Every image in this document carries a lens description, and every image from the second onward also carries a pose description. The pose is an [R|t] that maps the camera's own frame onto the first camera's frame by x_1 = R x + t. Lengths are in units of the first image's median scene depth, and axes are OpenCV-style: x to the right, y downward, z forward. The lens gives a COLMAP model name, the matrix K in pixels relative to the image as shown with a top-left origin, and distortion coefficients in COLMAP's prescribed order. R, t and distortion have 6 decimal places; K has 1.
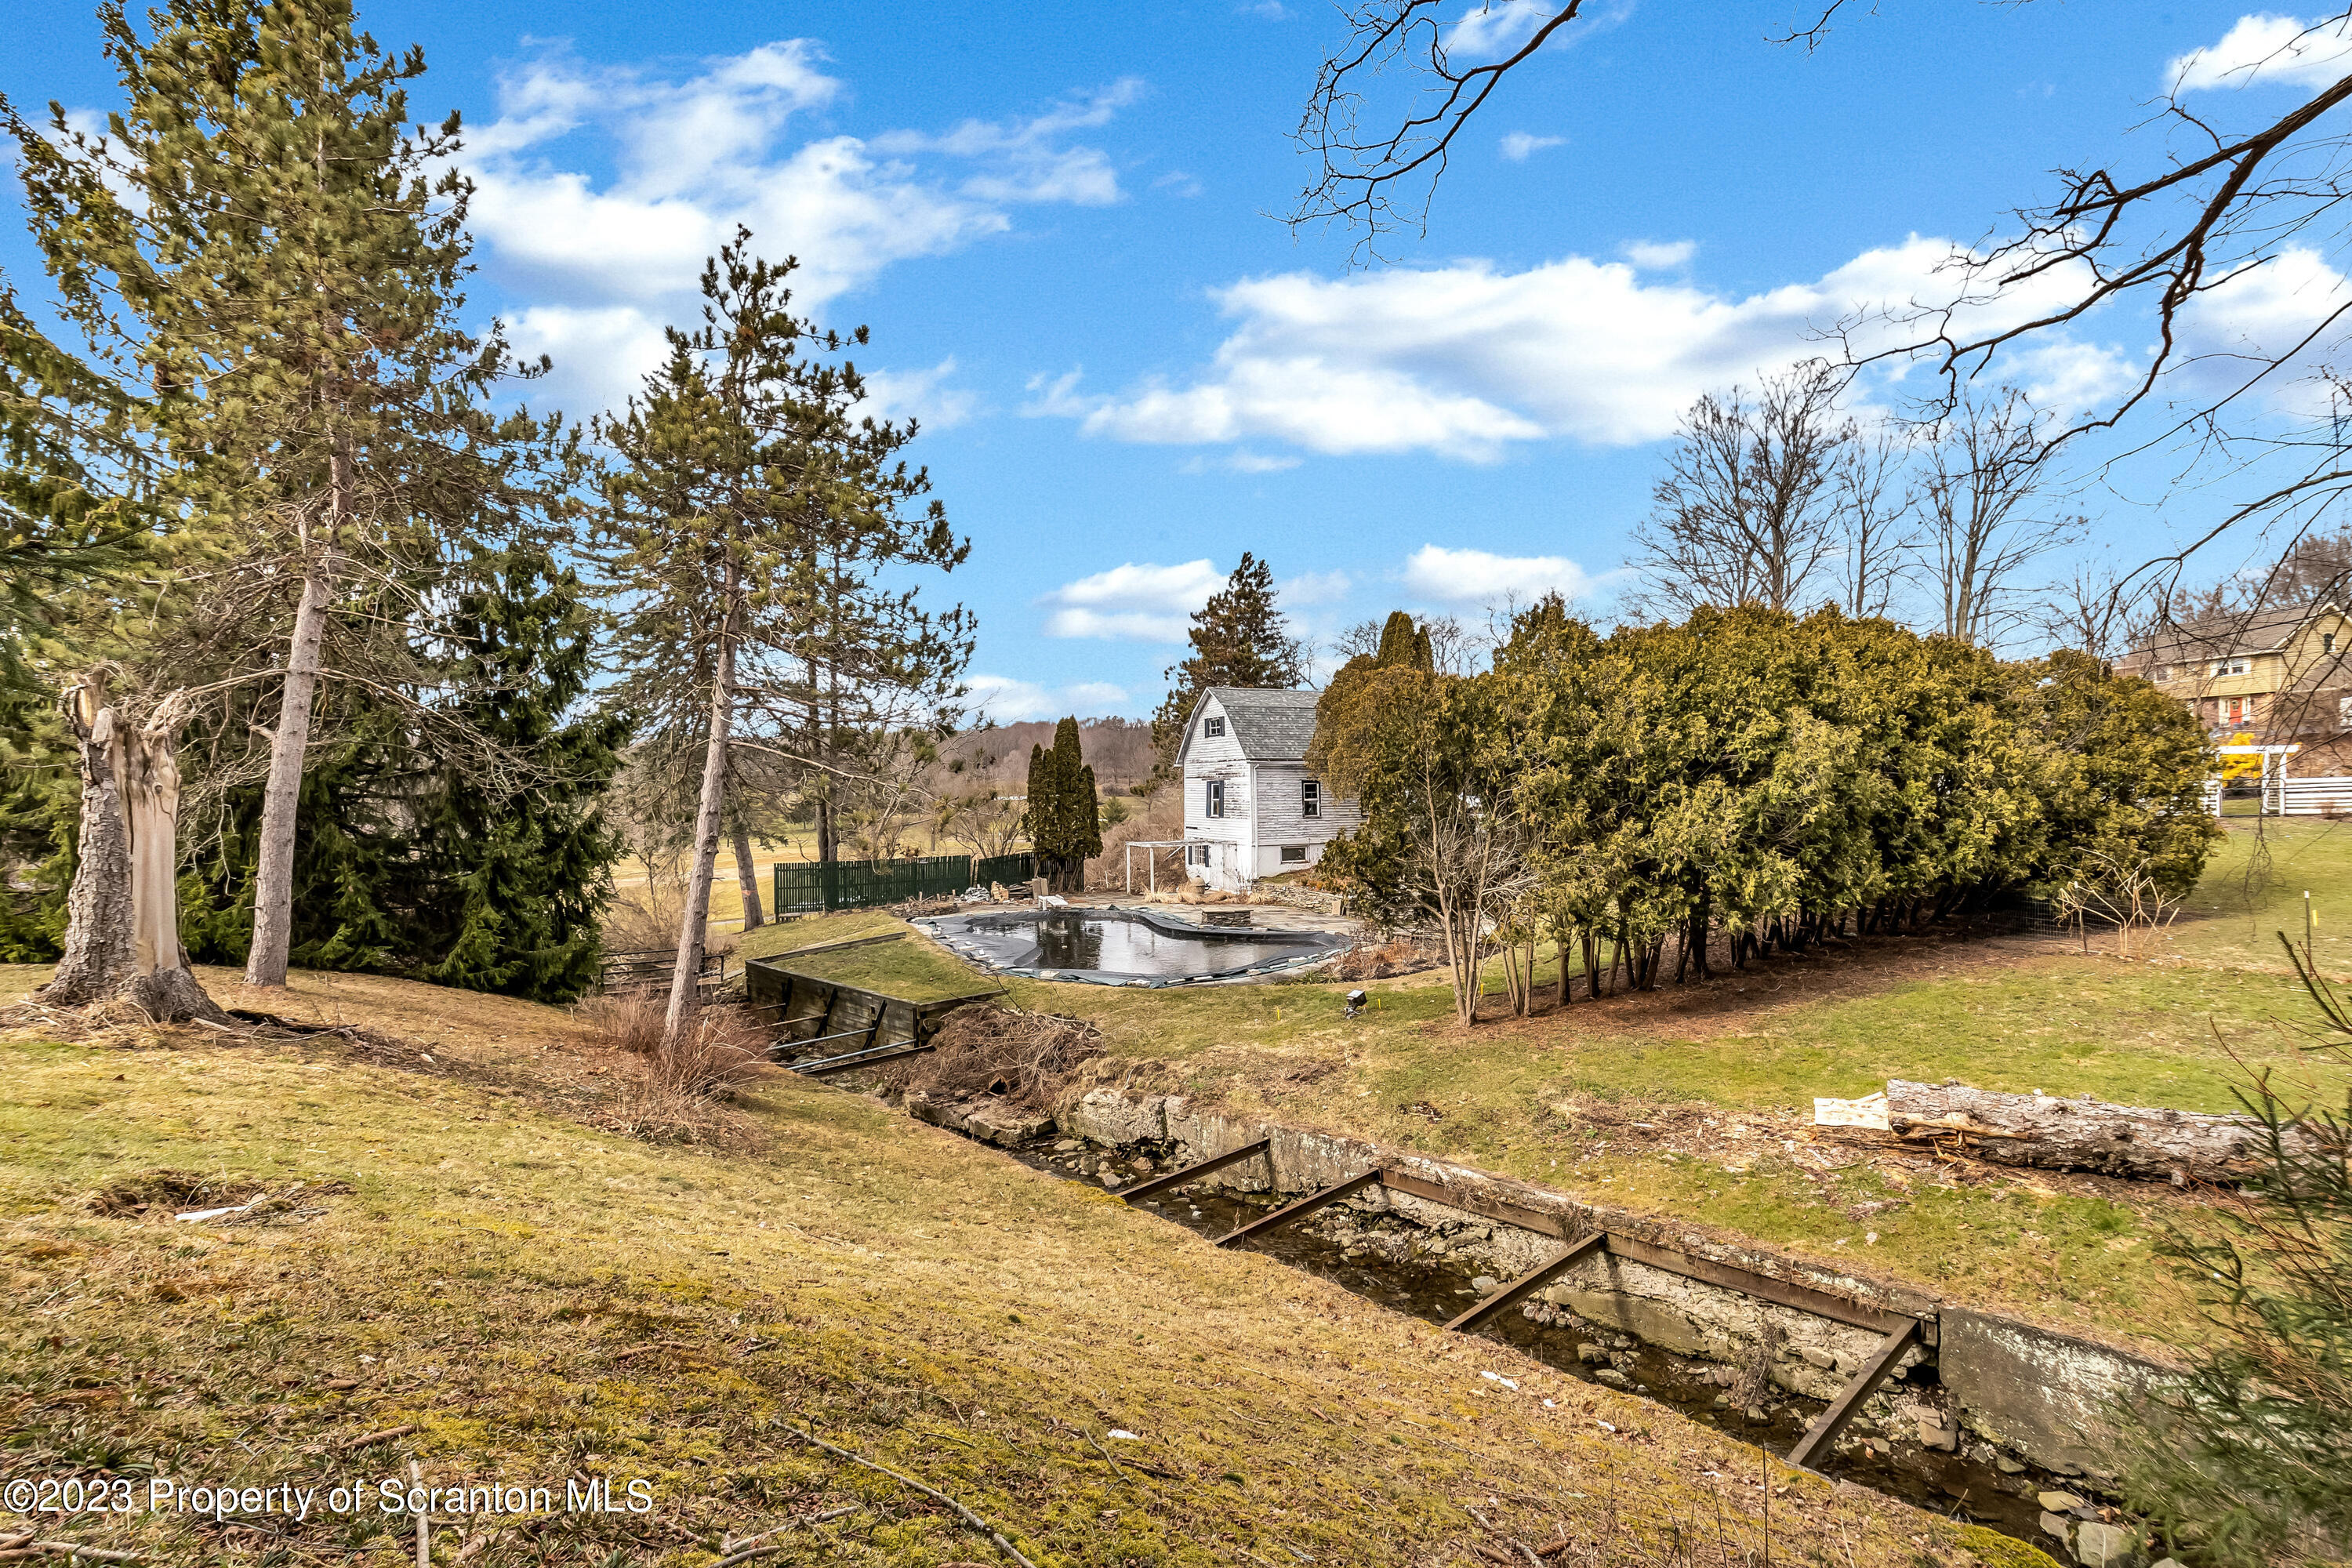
lens RADIAL K [[1076.1, 0, 1179.1], [0, 1076.1, 805.4], [0, 0, 1]] dist [-0.000167, -0.001180]
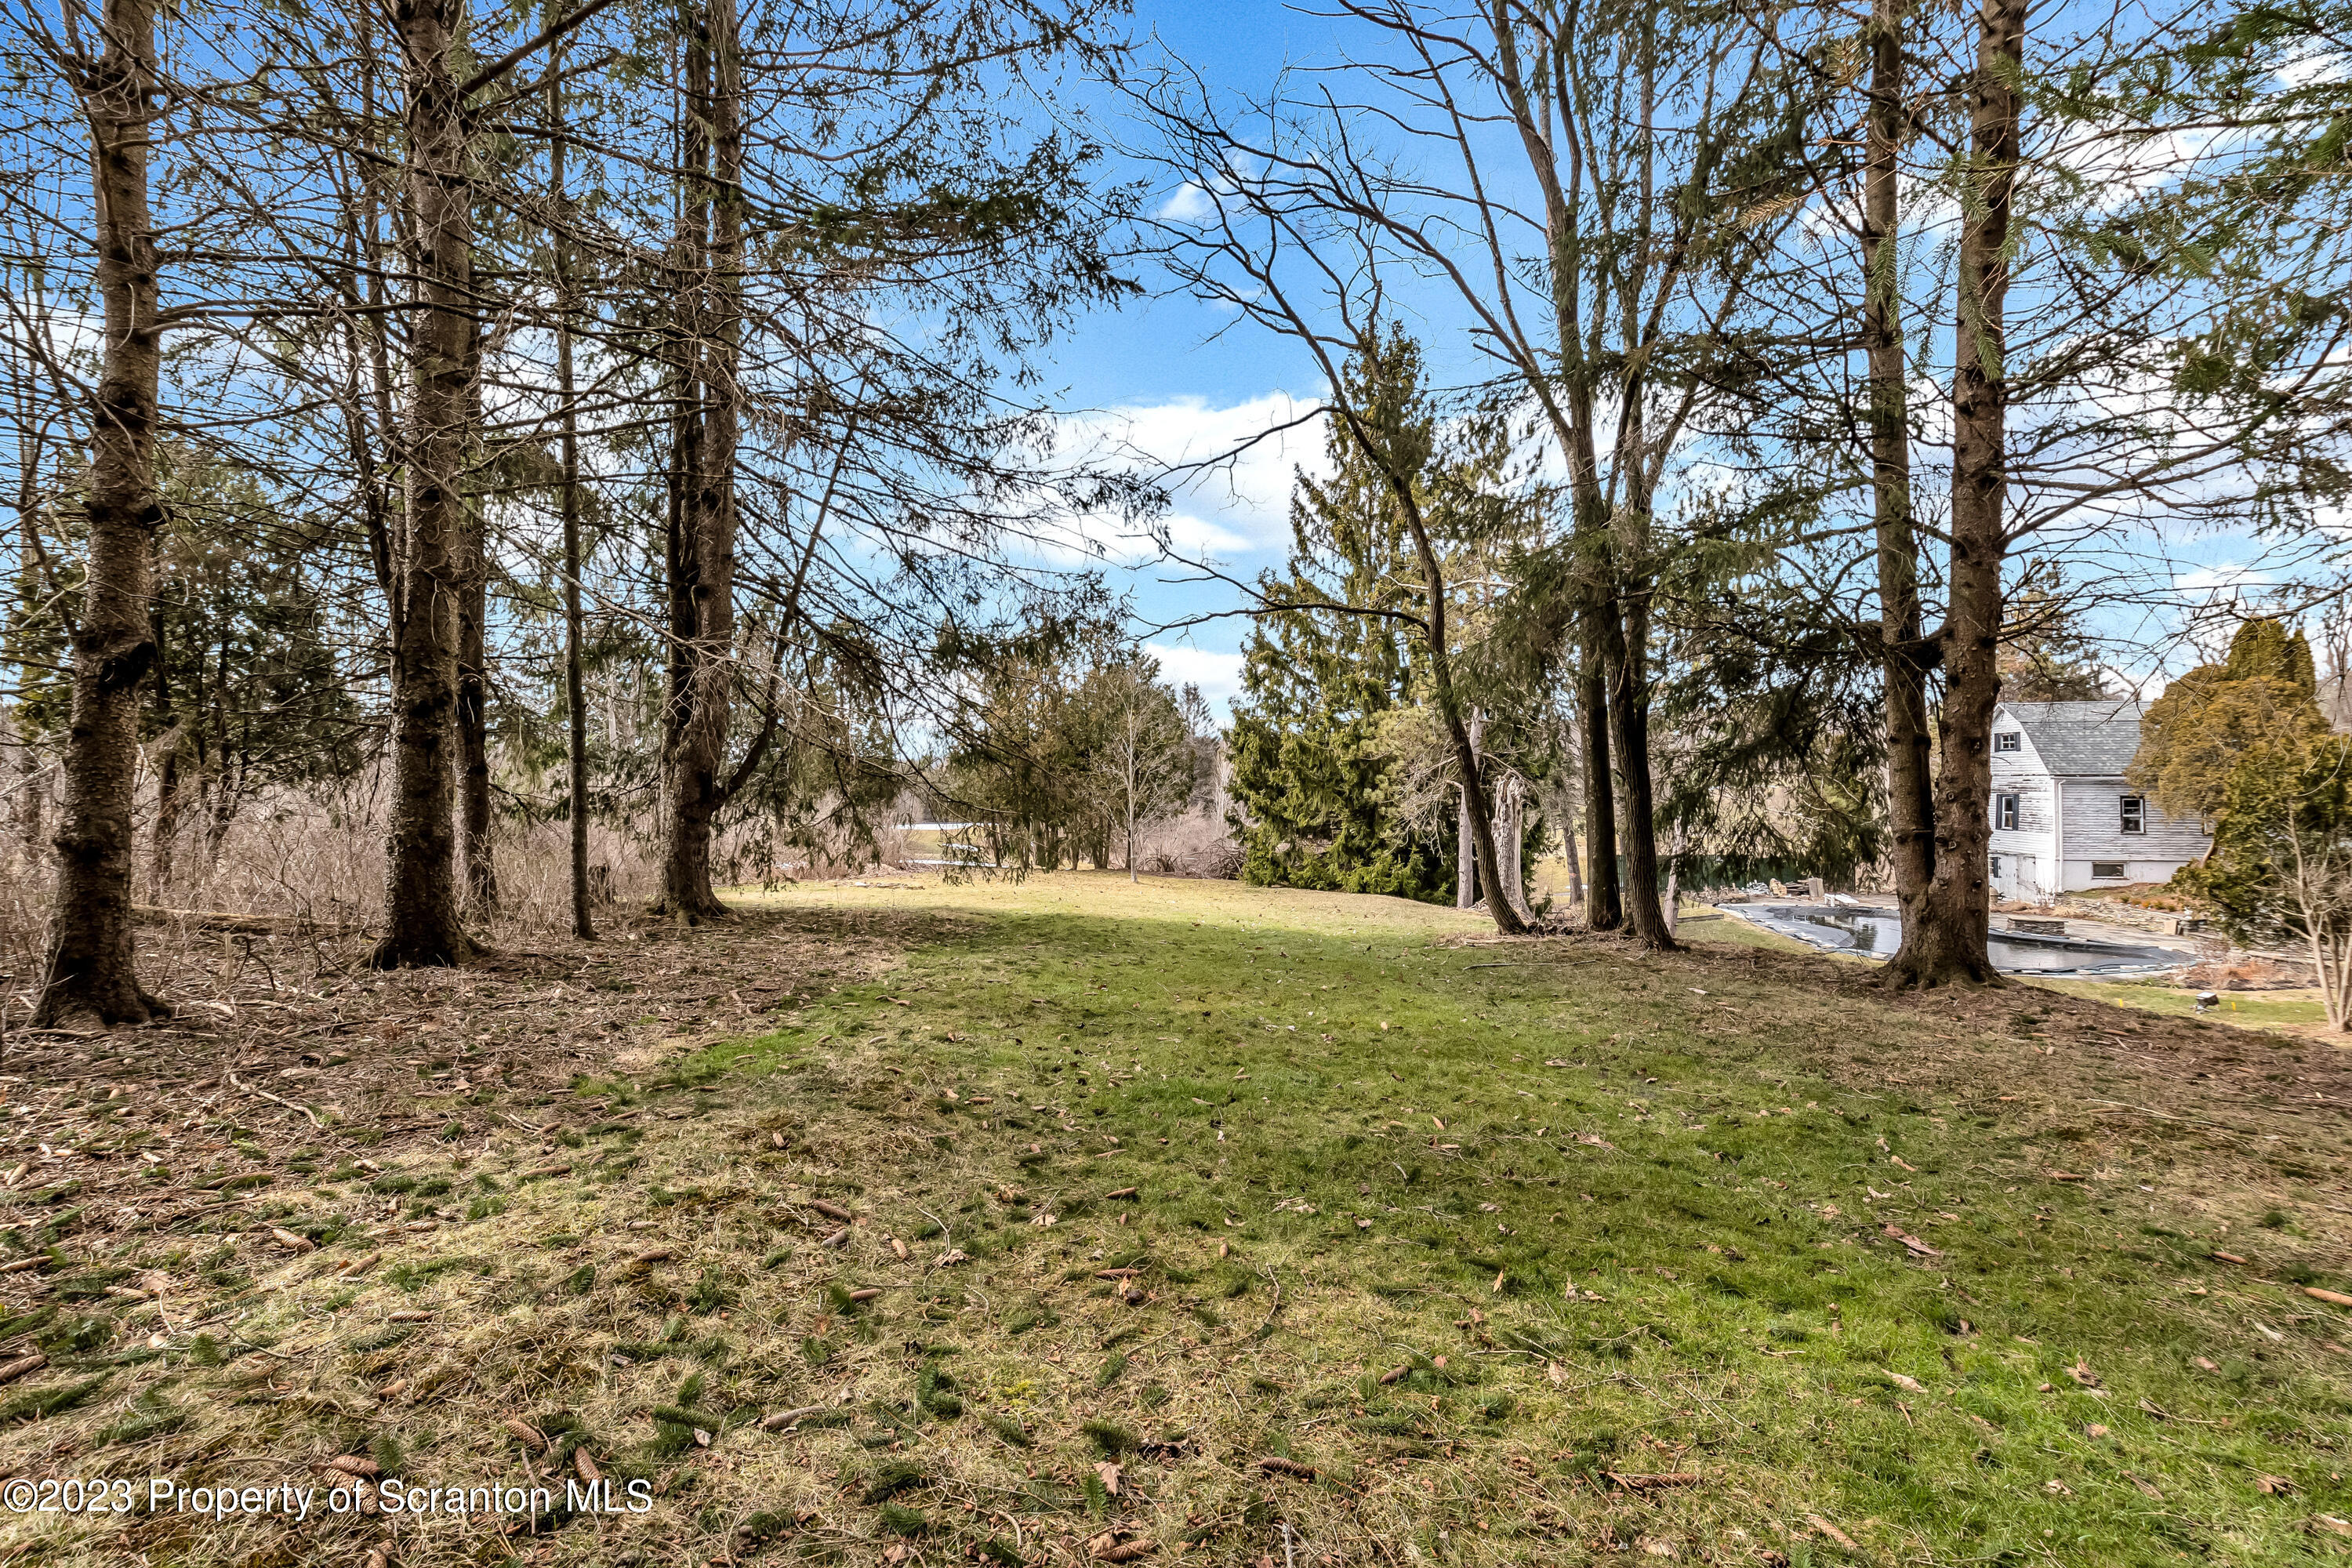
lens RADIAL K [[1043.6, 0, 1165.2], [0, 1043.6, 776.3], [0, 0, 1]] dist [-0.001630, -0.000284]
pose [[0.819908, 0.008536, -0.572432, -0.073207], [-0.016241, 0.999833, -0.008353, -0.024223], [0.572265, 0.016145, 0.819910, -0.365033]]
